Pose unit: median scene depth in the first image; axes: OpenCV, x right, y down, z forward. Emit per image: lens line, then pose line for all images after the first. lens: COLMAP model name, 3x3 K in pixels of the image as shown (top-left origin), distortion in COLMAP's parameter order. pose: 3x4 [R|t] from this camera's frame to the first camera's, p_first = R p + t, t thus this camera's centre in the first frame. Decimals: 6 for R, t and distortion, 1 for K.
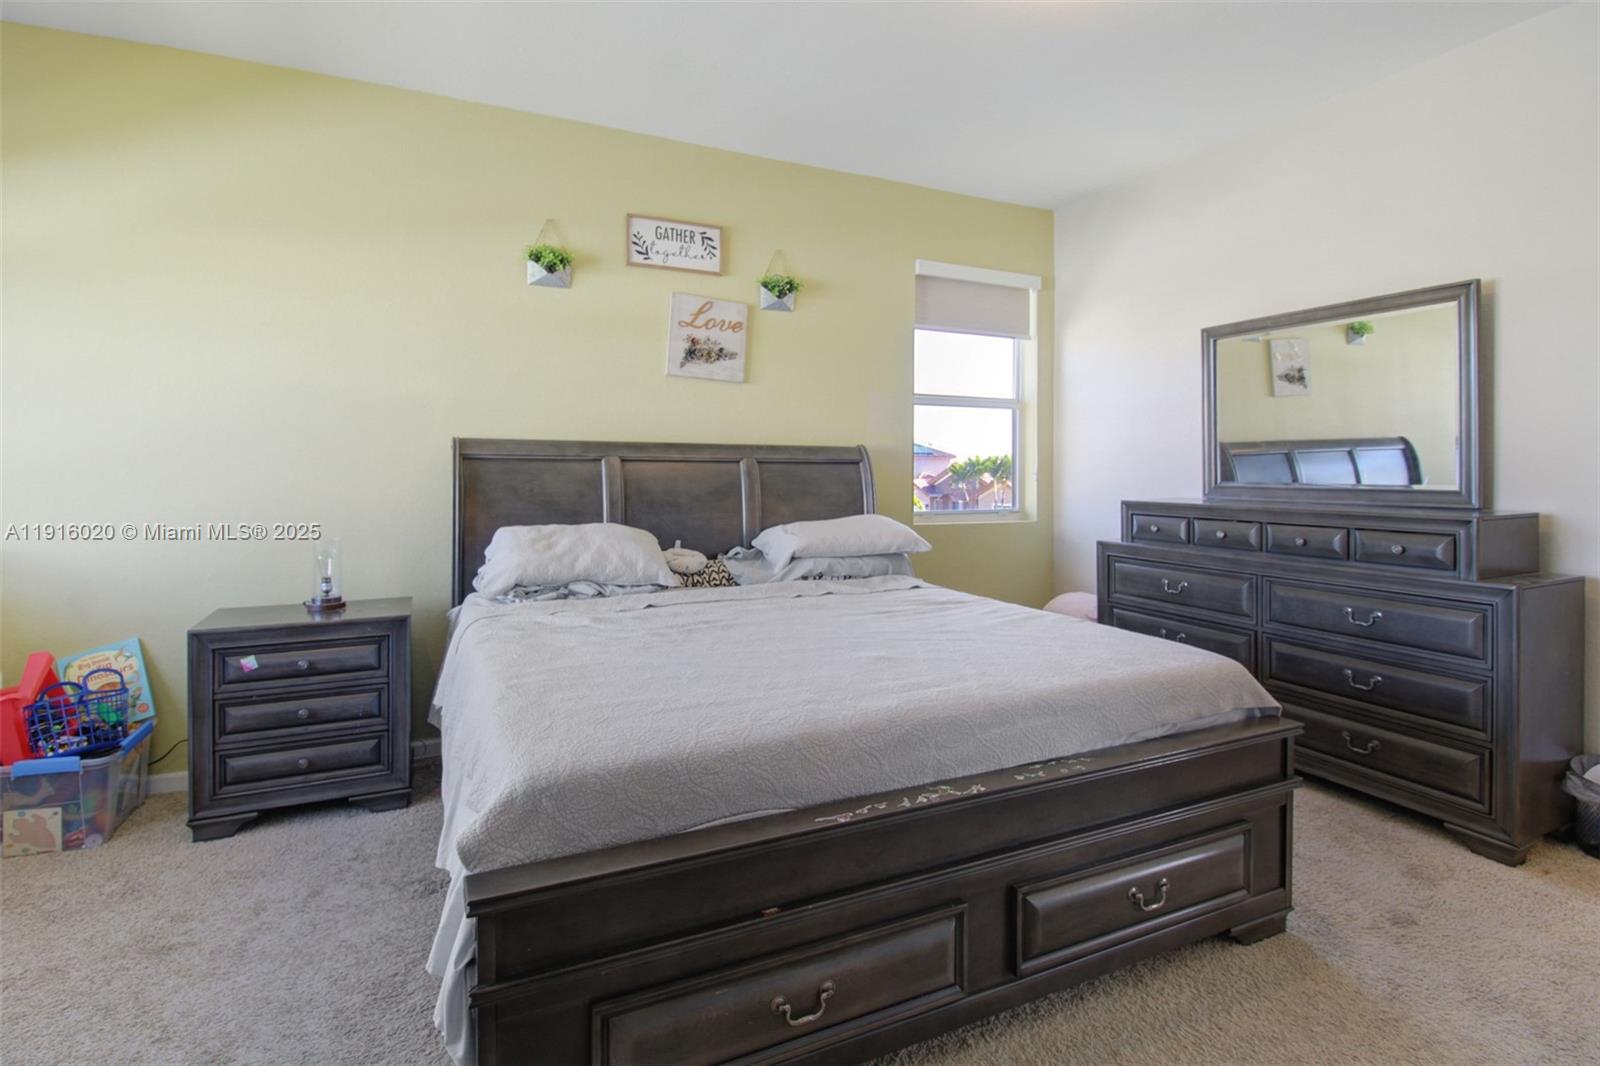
lens RADIAL K [[782.1, 0, 800.7], [0, 782.1, 495.7], [0, 0, 1]] dist [-0.001818, -0.000231]
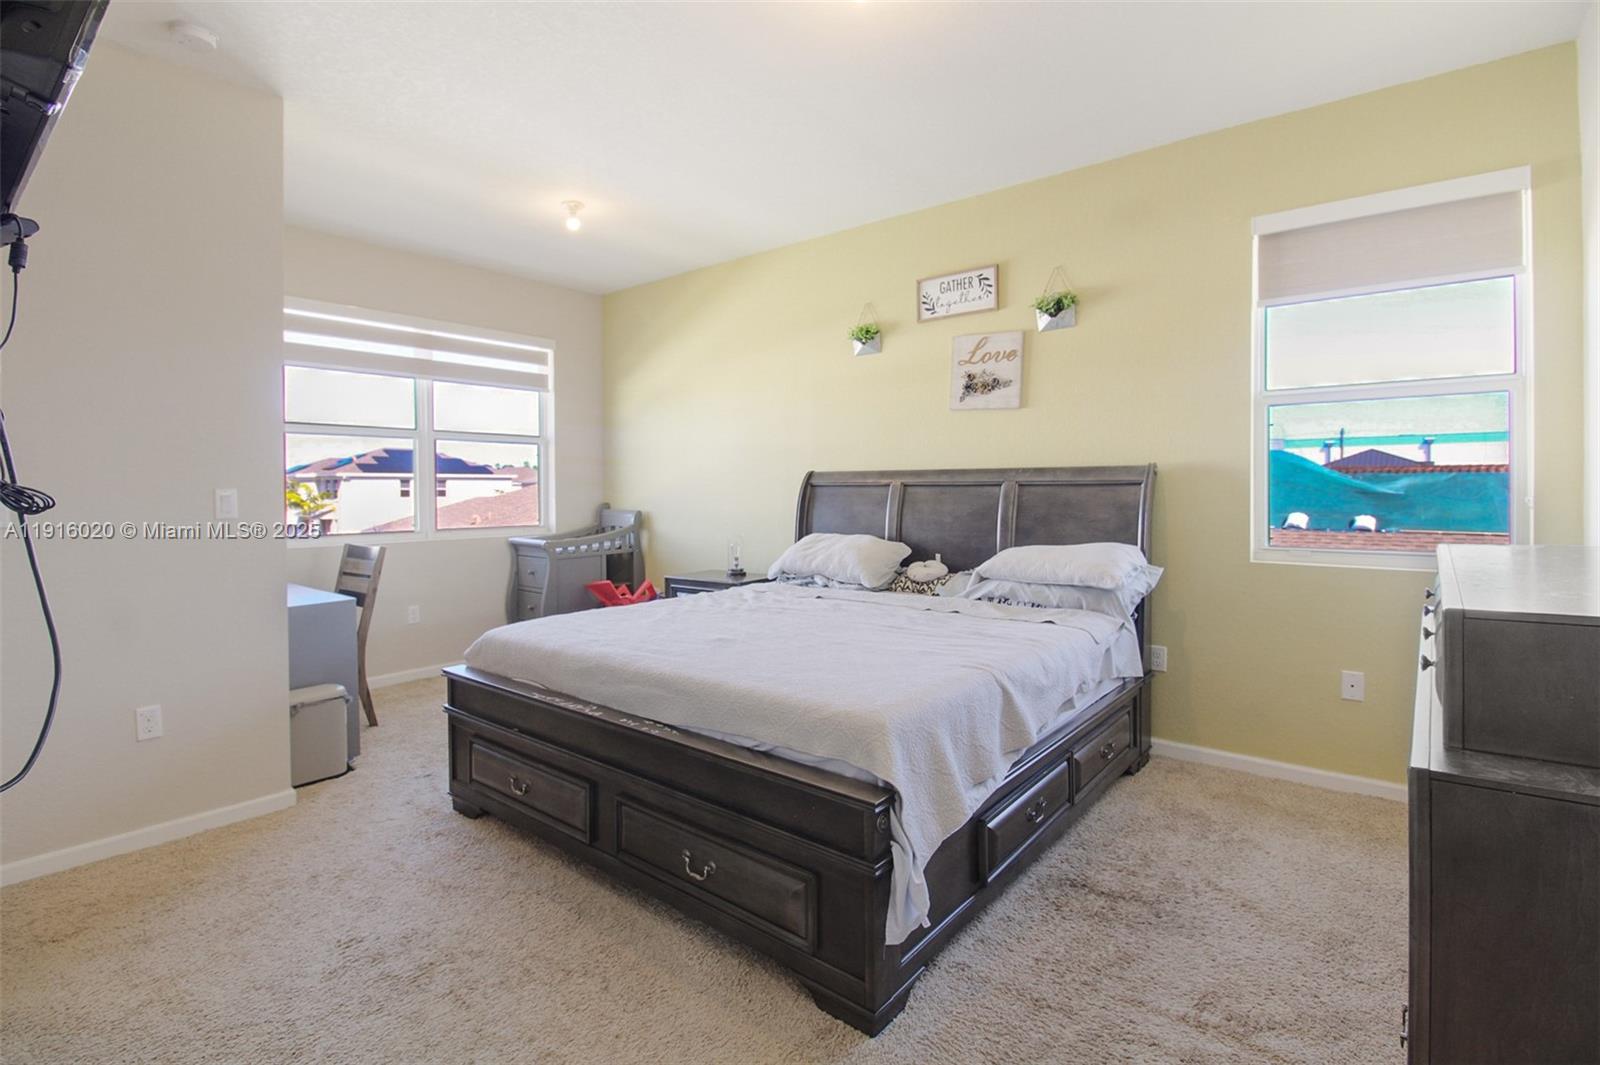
lens RADIAL K [[760.8, 0, 798.6], [0, 760.8, 522.3], [0, 0, 1]] dist [-0.000978, 0.000098]
pose [[0.428693, 0.034812, -0.902779, 0.738502], [-0.021883, 0.999364, 0.028145, -0.016249], [0.903185, 0.007690, 0.429182, 0.320019]]
